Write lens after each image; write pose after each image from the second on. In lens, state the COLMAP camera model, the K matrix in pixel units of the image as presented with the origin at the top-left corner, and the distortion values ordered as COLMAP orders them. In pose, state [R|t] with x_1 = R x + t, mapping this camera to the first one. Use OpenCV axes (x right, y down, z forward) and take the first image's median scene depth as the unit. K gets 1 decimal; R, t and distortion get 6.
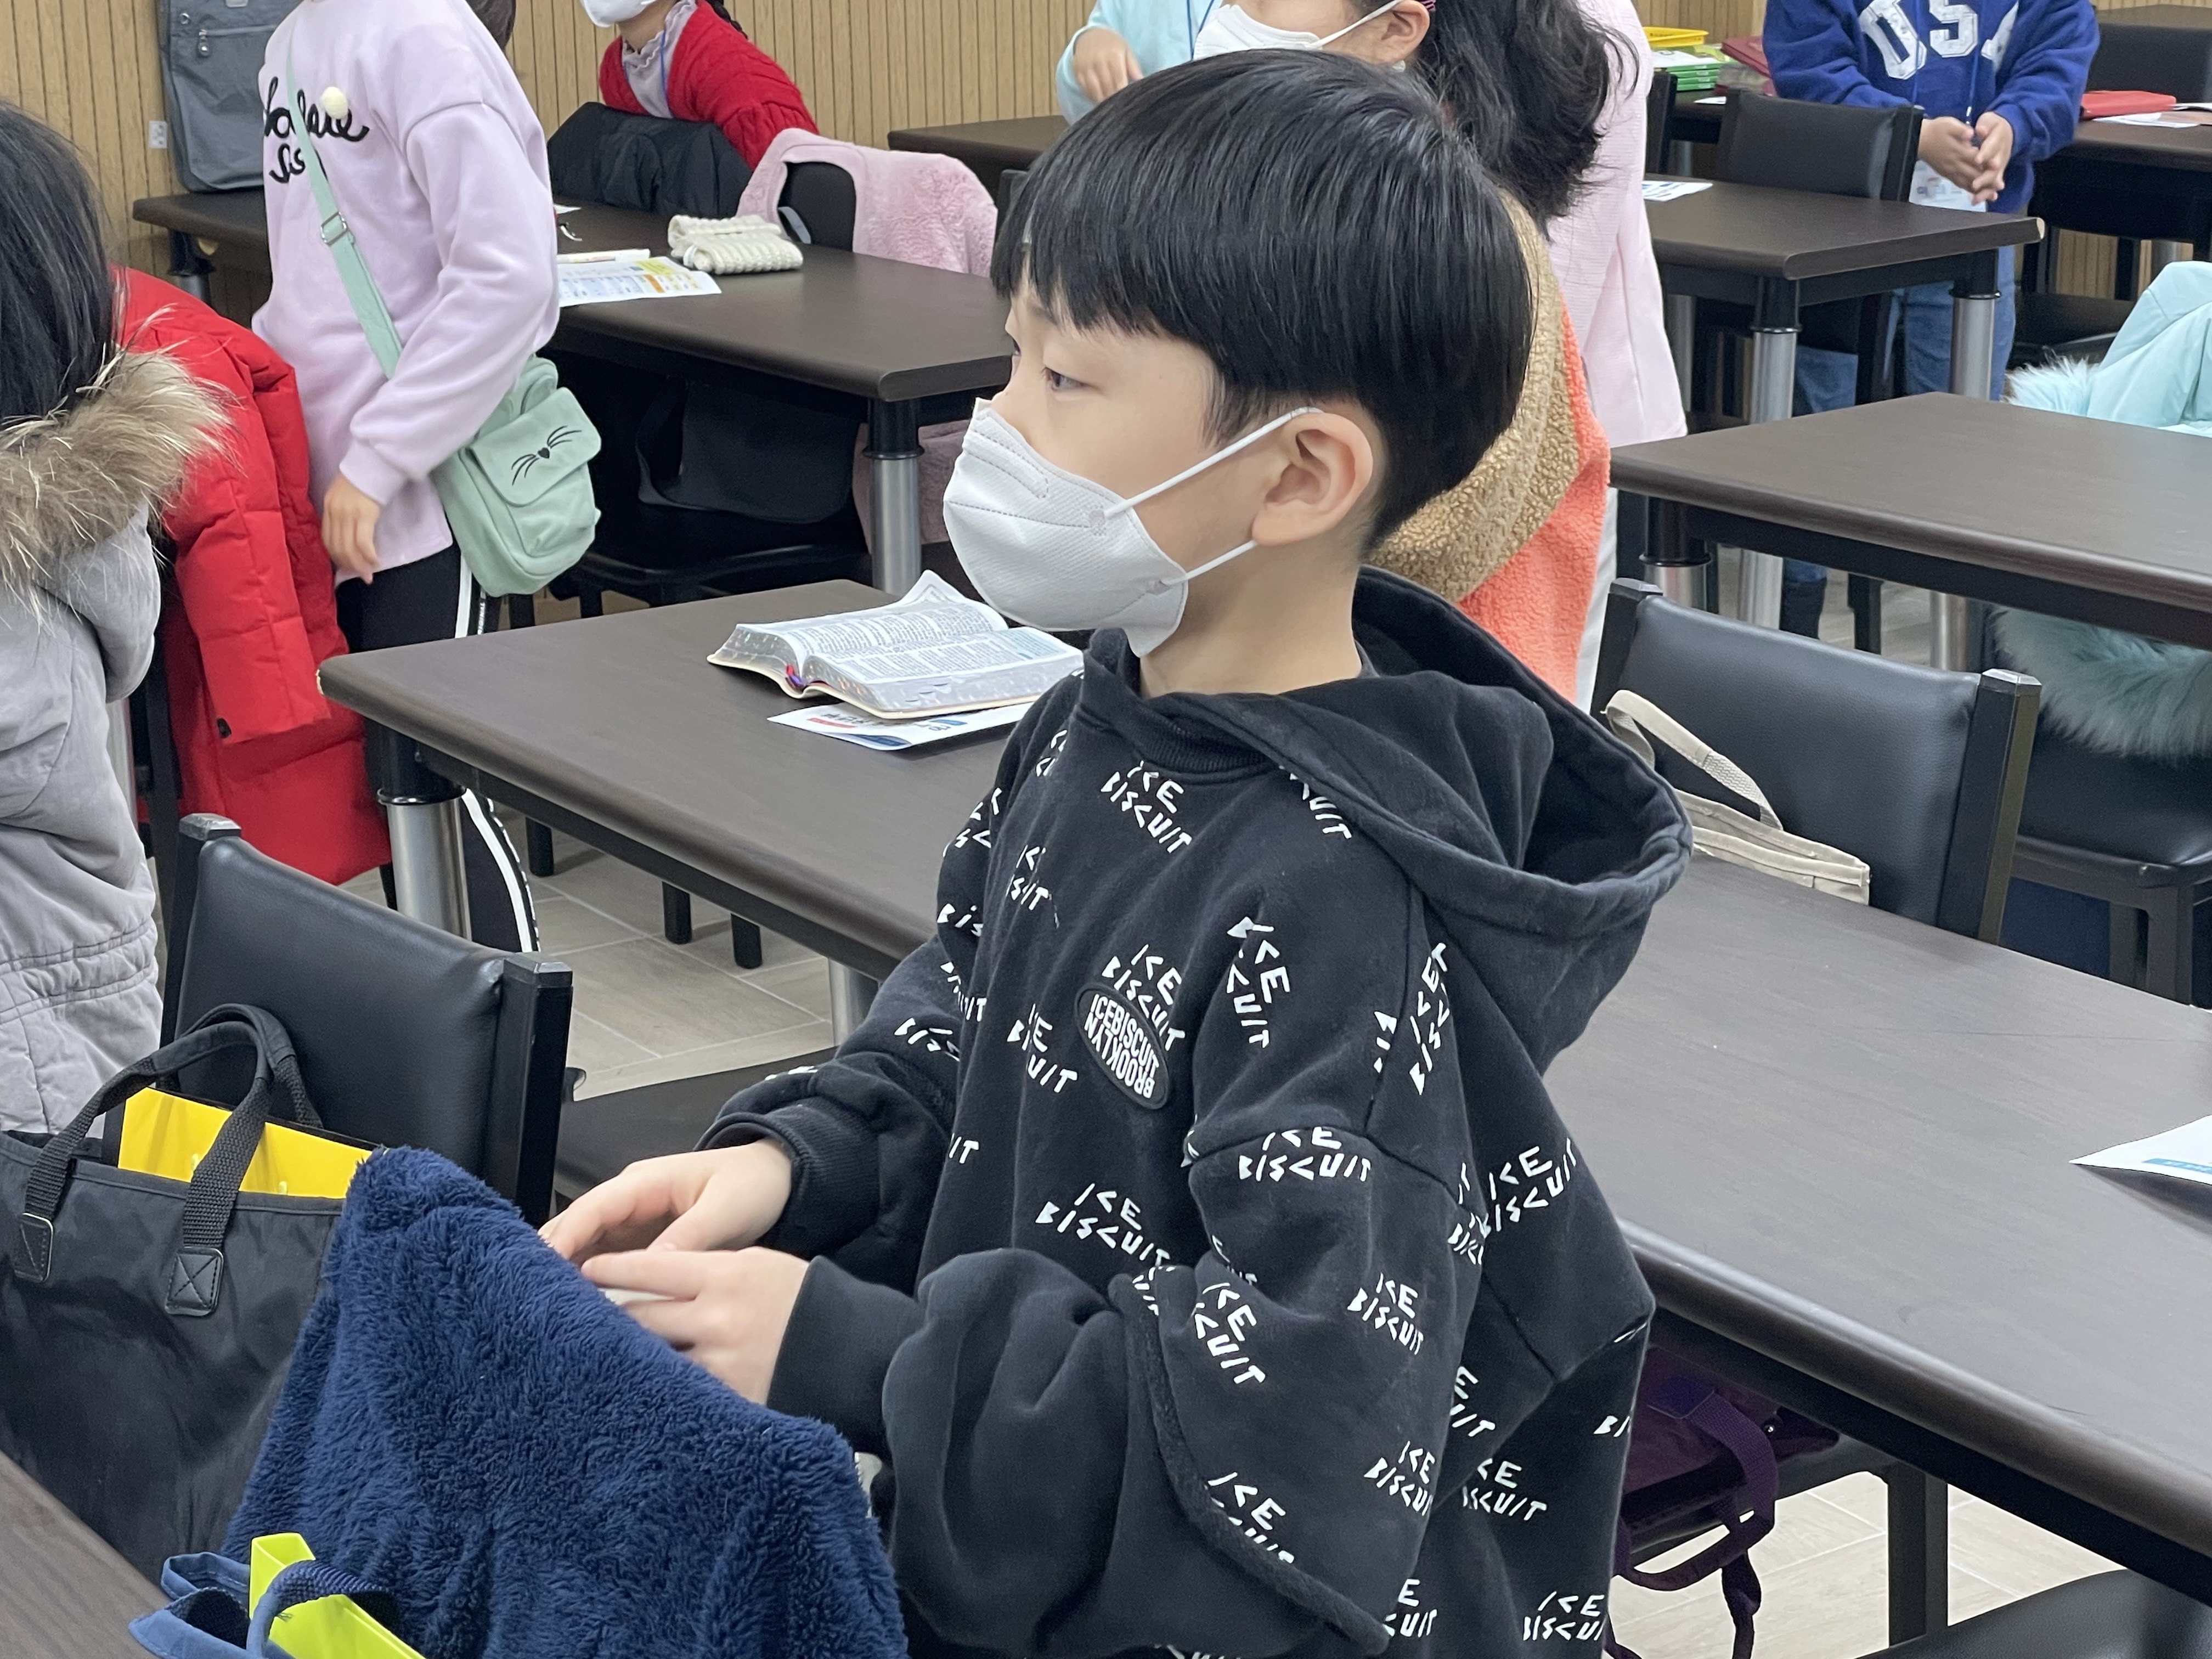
lens RADIAL K [[4406.8, 0, 1115.8], [0, 4406.8, 850.5], [0, 0, 1]] dist [0.114994, 2.490264]
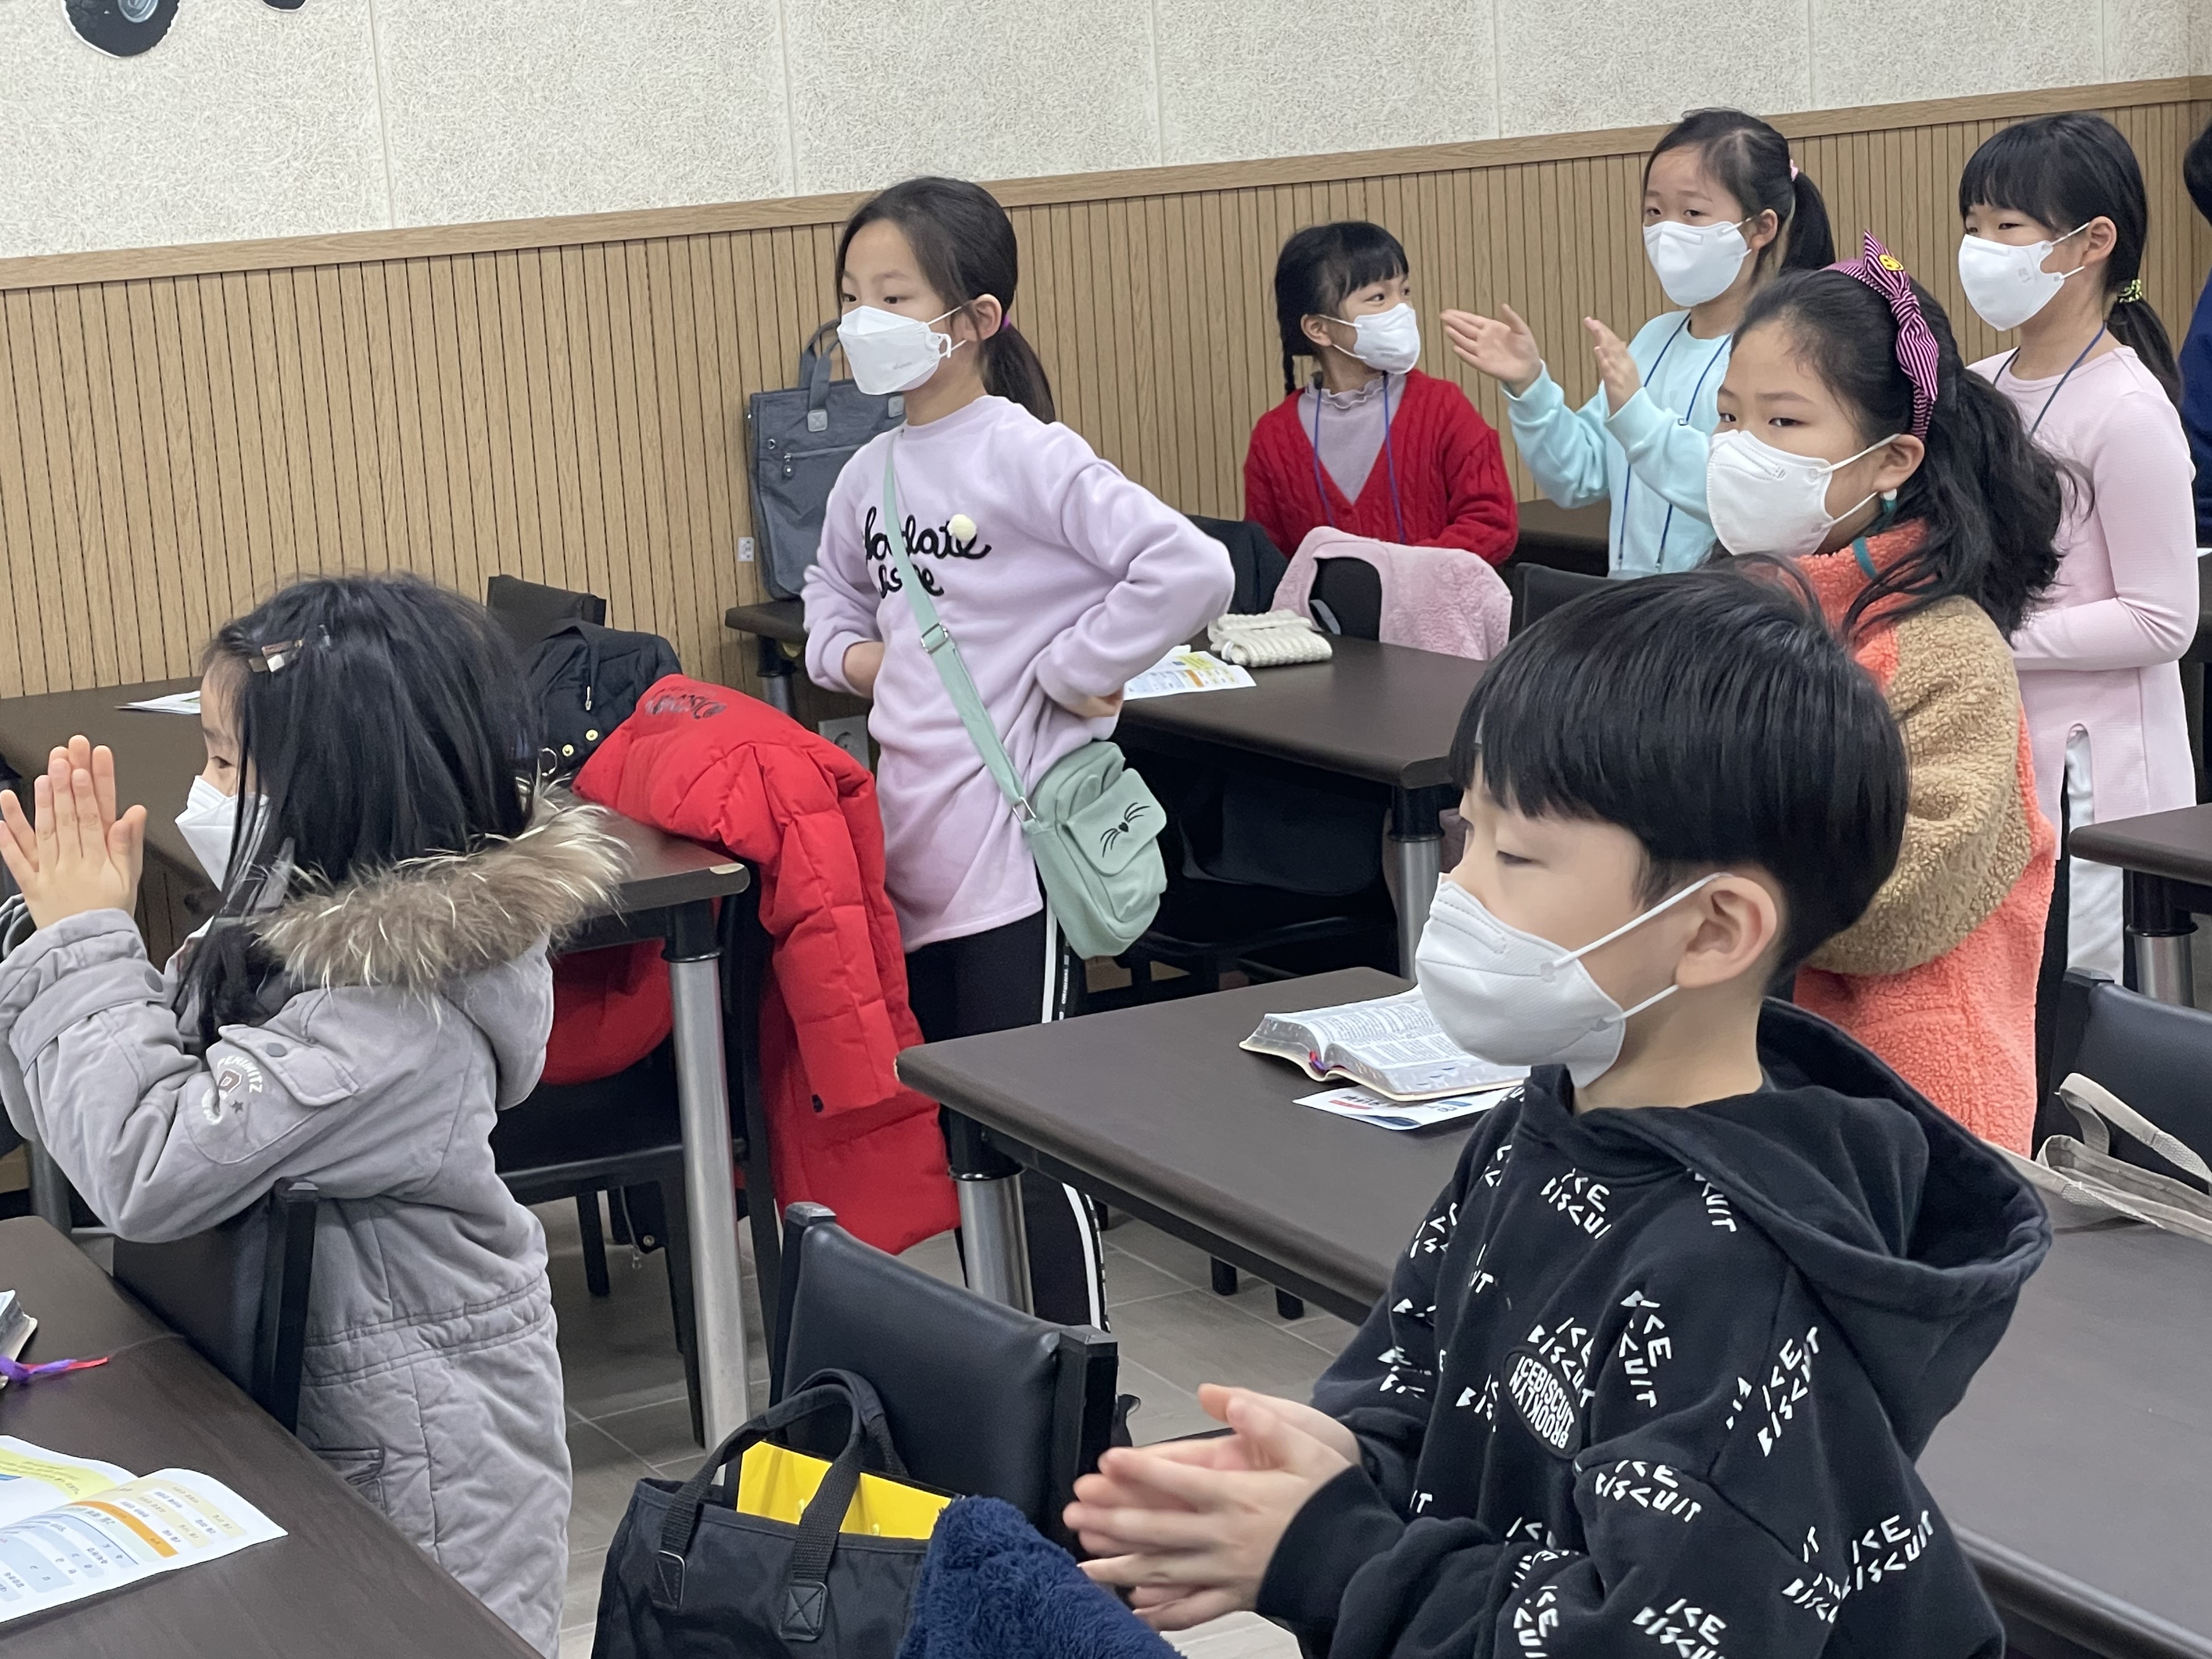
lens RADIAL K [[4406.8, 0, 1115.8], [0, 4406.8, 850.5], [0, 0, 1]] dist [0.114994, 2.490264]
pose [[0.991994, -0.024412, -0.123904, 0.019975], [0.014785, 0.996842, -0.078027, -0.008824], [0.125417, 0.075571, 0.989222, -0.134732]]
